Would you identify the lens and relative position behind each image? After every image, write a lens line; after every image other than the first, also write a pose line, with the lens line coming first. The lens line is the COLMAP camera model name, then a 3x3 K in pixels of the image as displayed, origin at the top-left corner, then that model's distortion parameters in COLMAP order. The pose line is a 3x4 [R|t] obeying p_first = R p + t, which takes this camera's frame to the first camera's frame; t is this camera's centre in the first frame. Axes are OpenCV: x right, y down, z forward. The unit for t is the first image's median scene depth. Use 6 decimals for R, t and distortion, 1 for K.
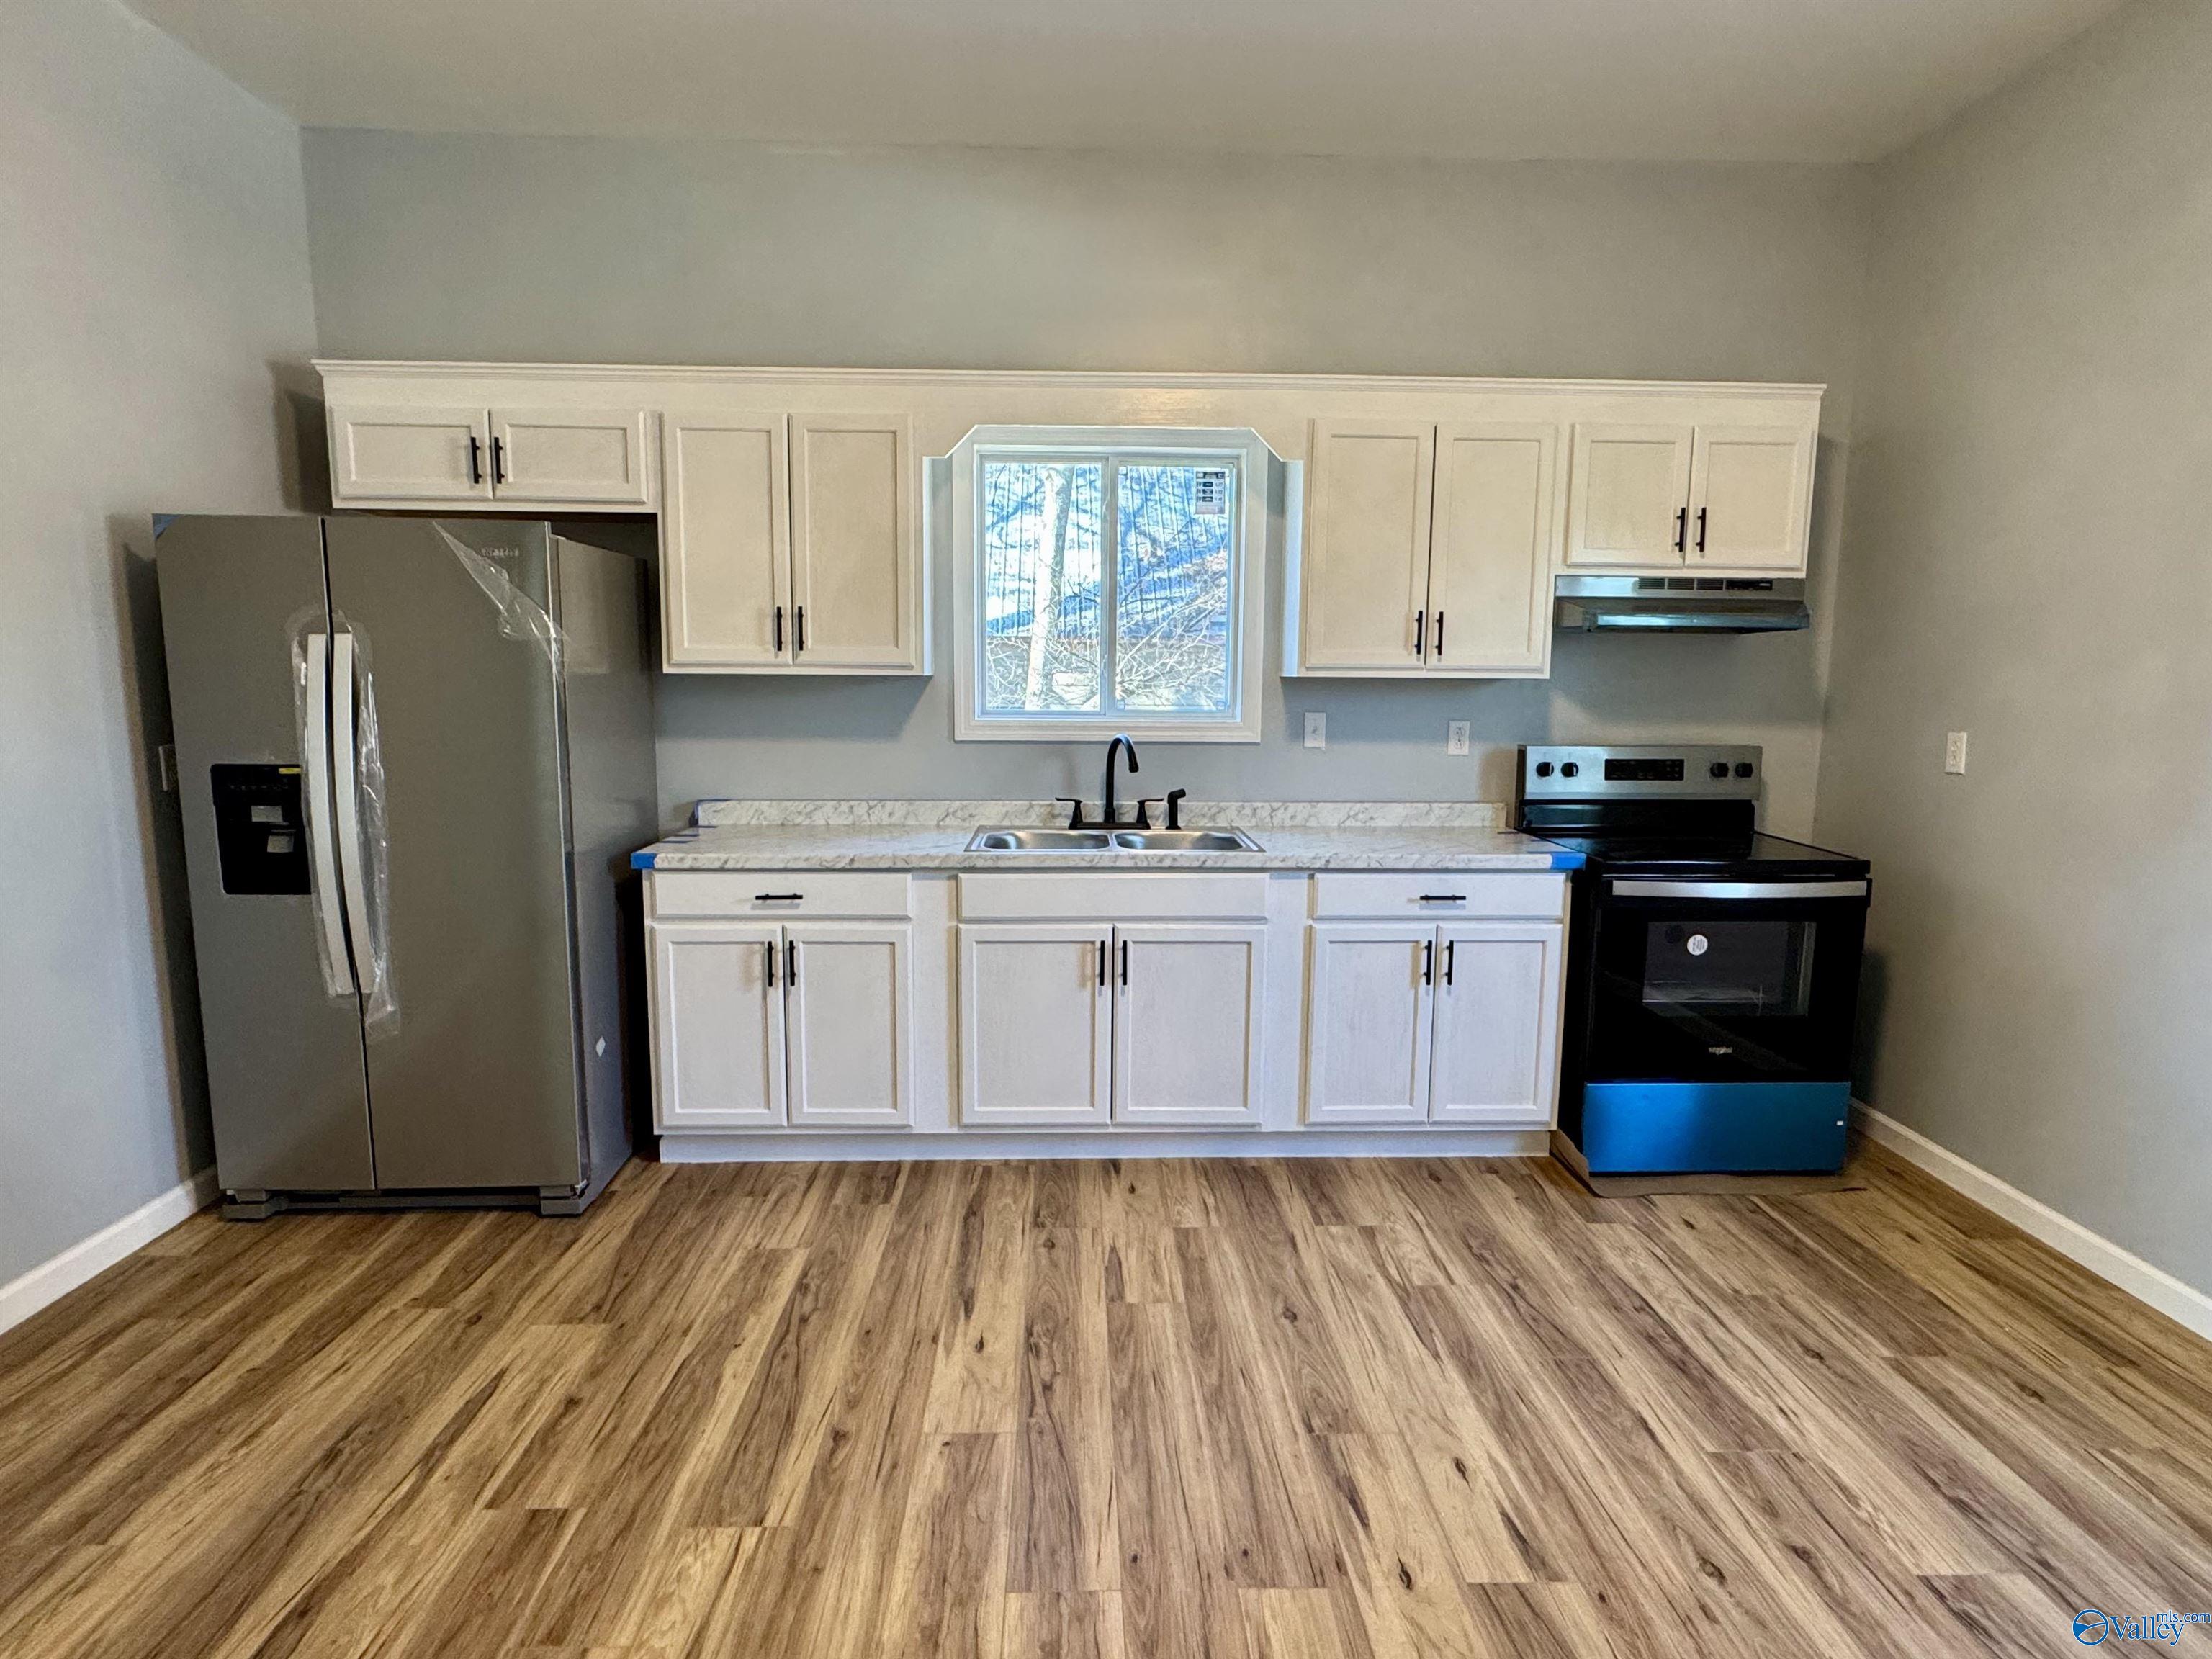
lens RADIAL K [[1197.7, 0, 1104.4], [0, 1197.7, 831.9], [0, 0, 1]] dist [-0.002667, 0.001527]
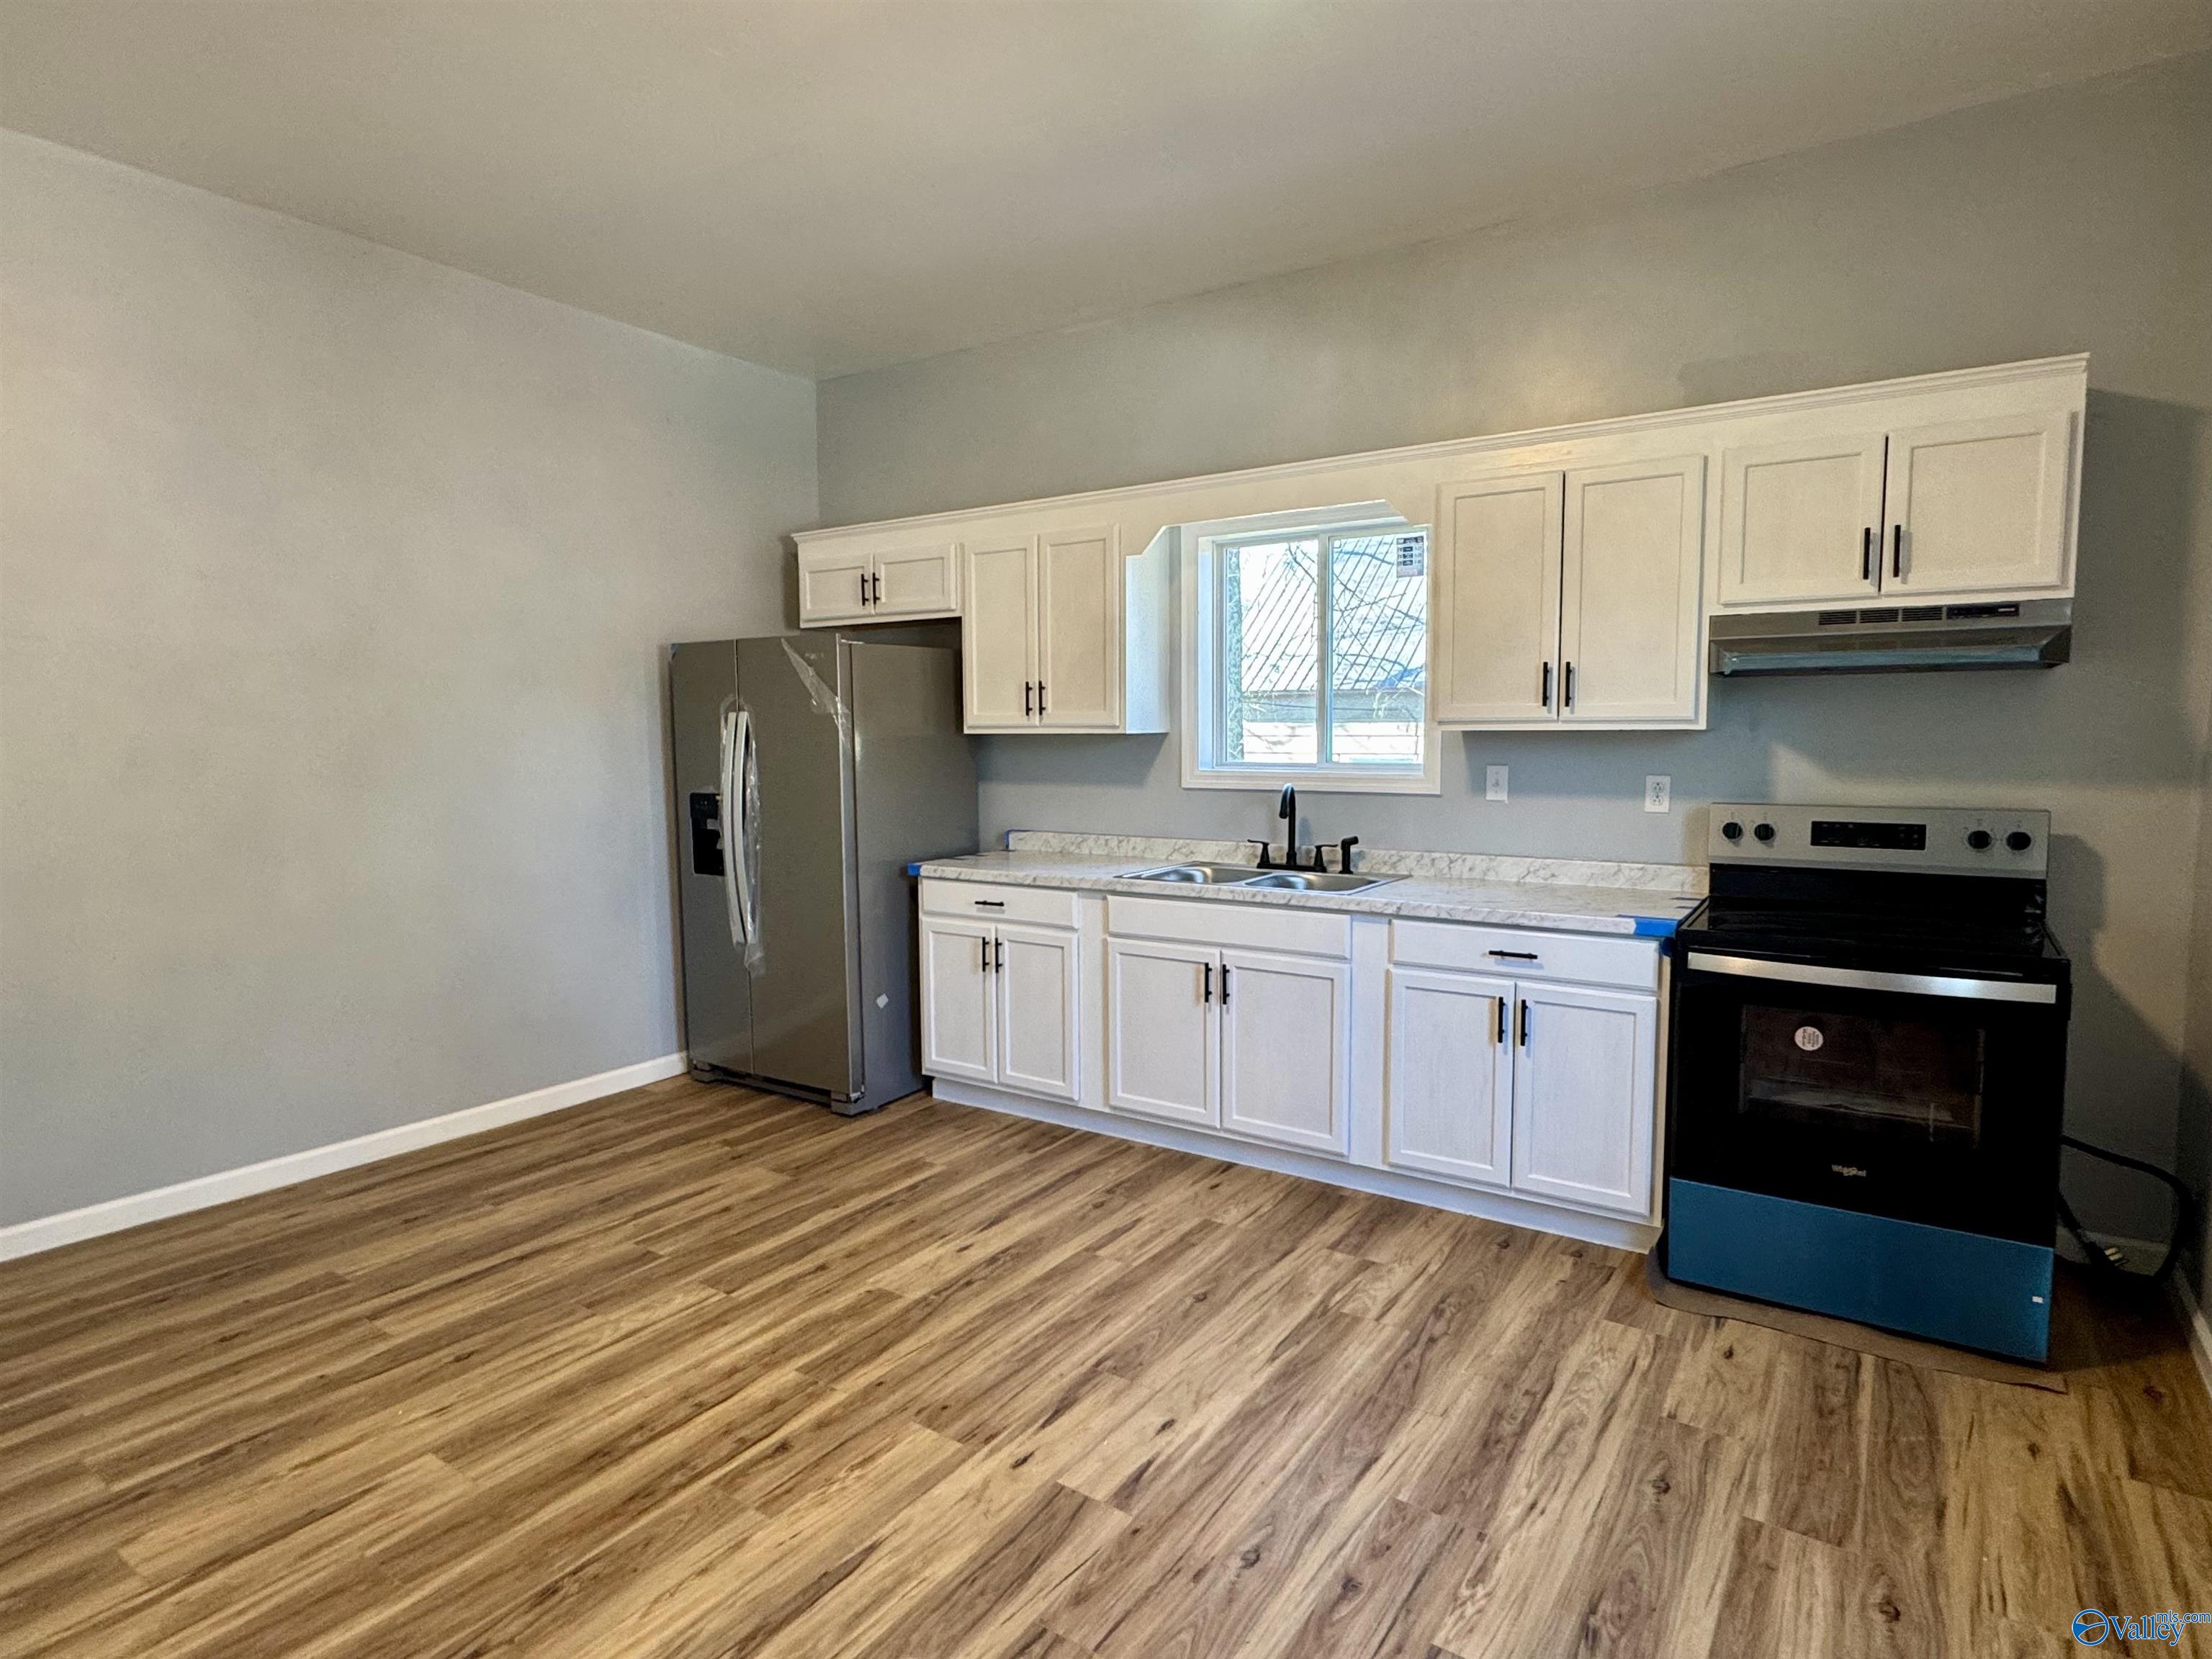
lens RADIAL K [[1197.7, 0, 1100.2], [0, 1197.7, 830.5], [0, 0, 1]] dist [-0.002667, 0.001527]
pose [[0.809109, 0.036916, -0.586498, 0.584909], [-0.063713, 0.997653, -0.025101, -0.000272], [0.584194, 0.057677, 0.809562, 0.006015]]
